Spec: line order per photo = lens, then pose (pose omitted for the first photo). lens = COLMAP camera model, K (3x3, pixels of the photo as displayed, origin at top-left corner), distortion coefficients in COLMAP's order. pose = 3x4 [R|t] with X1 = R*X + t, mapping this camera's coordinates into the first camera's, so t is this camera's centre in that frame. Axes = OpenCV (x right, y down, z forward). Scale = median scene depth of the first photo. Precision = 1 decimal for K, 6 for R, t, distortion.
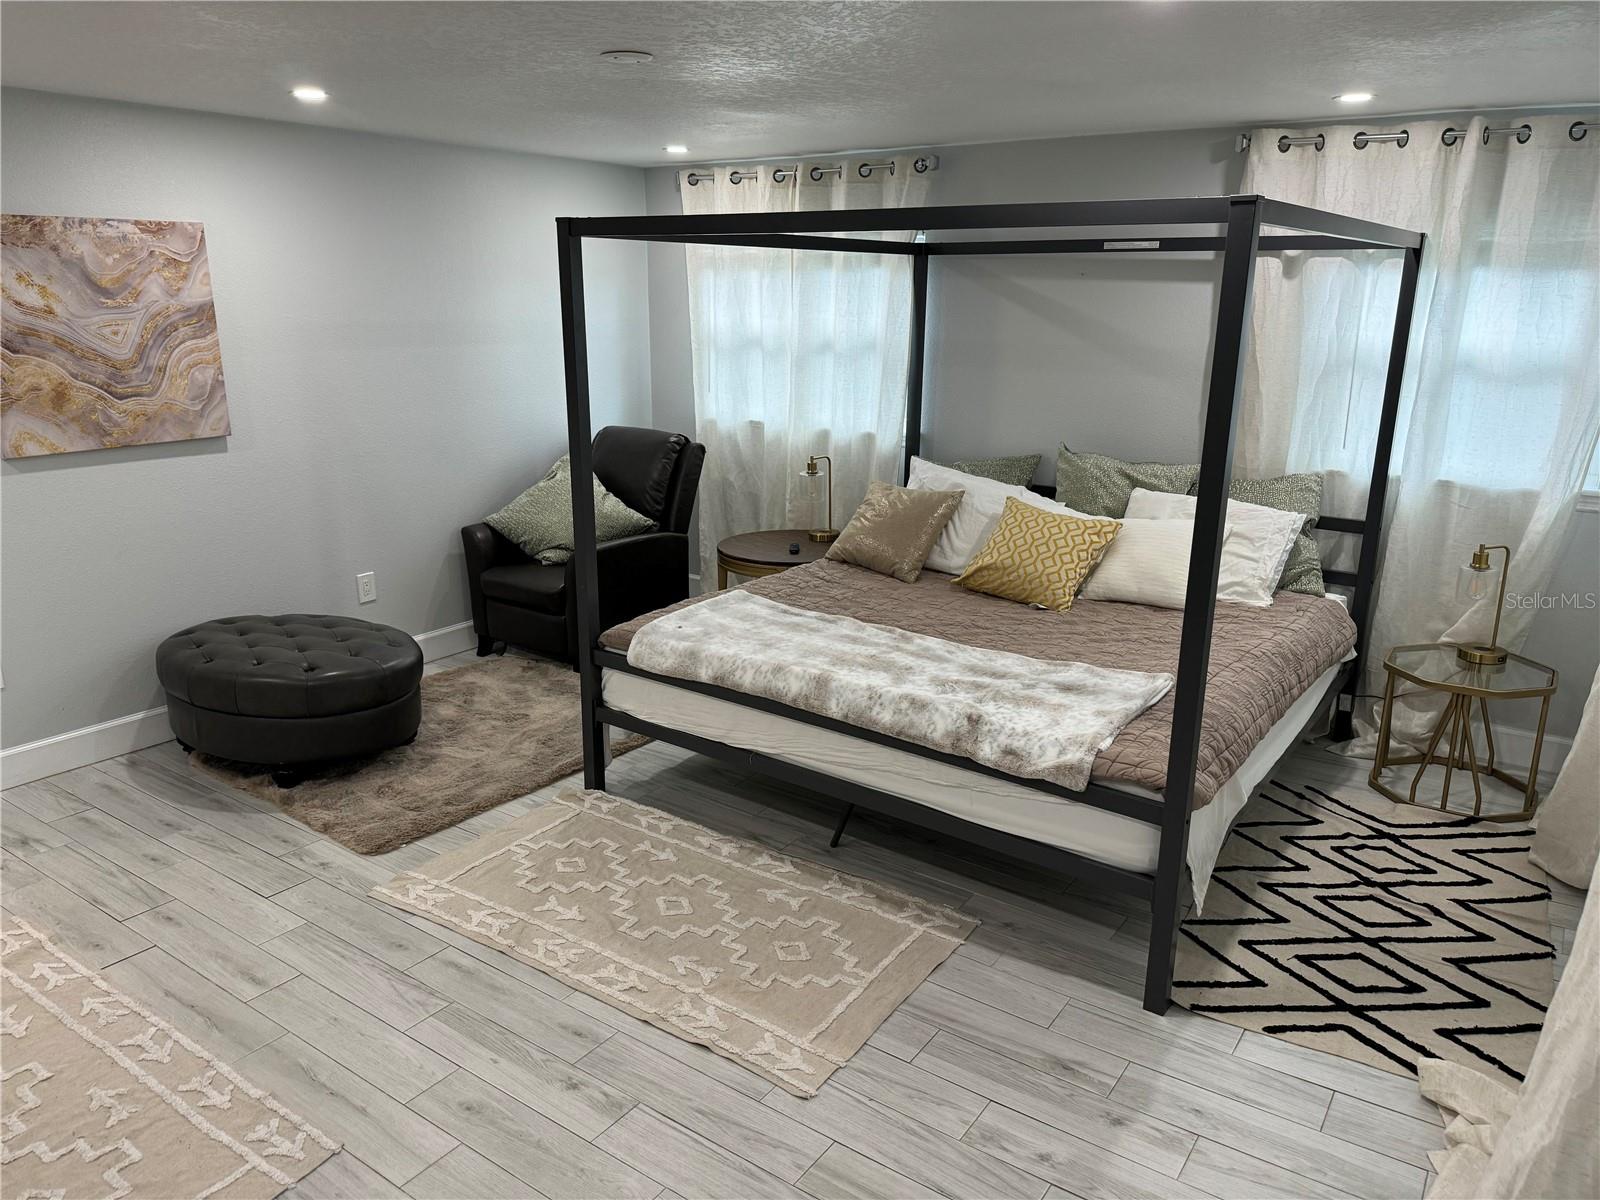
lens RADIAL K [[1132.3, 0, 808.1], [0, 1132.3, 605.4], [0, 0, 1]] dist [0.119983, -0.221683]
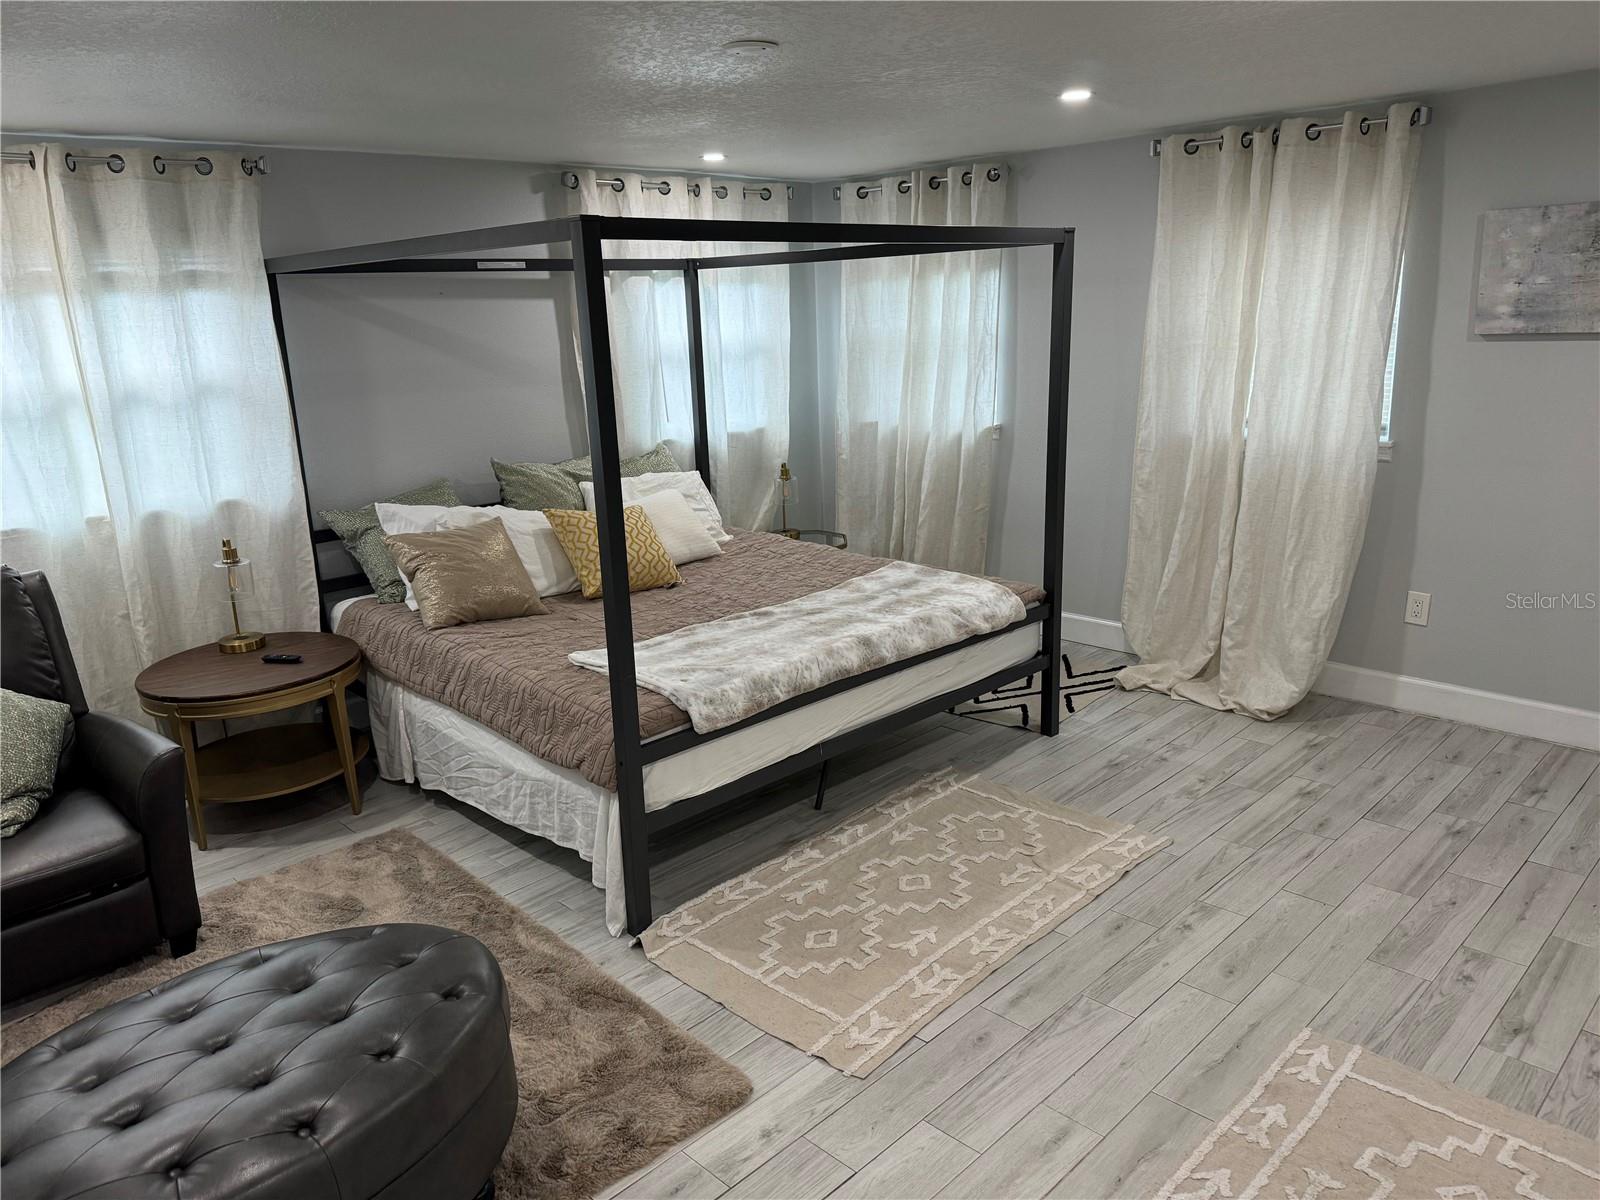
lens RADIAL K [[1124.7, 0, 793.1], [0, 1124.7, 596.5], [0, 0, 1]] dist [0.102508, -0.145083]
pose [[0.179516, -0.266956, 0.946841, -1.020268], [0.303866, 0.930458, 0.204726, -0.219462], [-0.935649, 0.250961, 0.248151, 0.763143]]
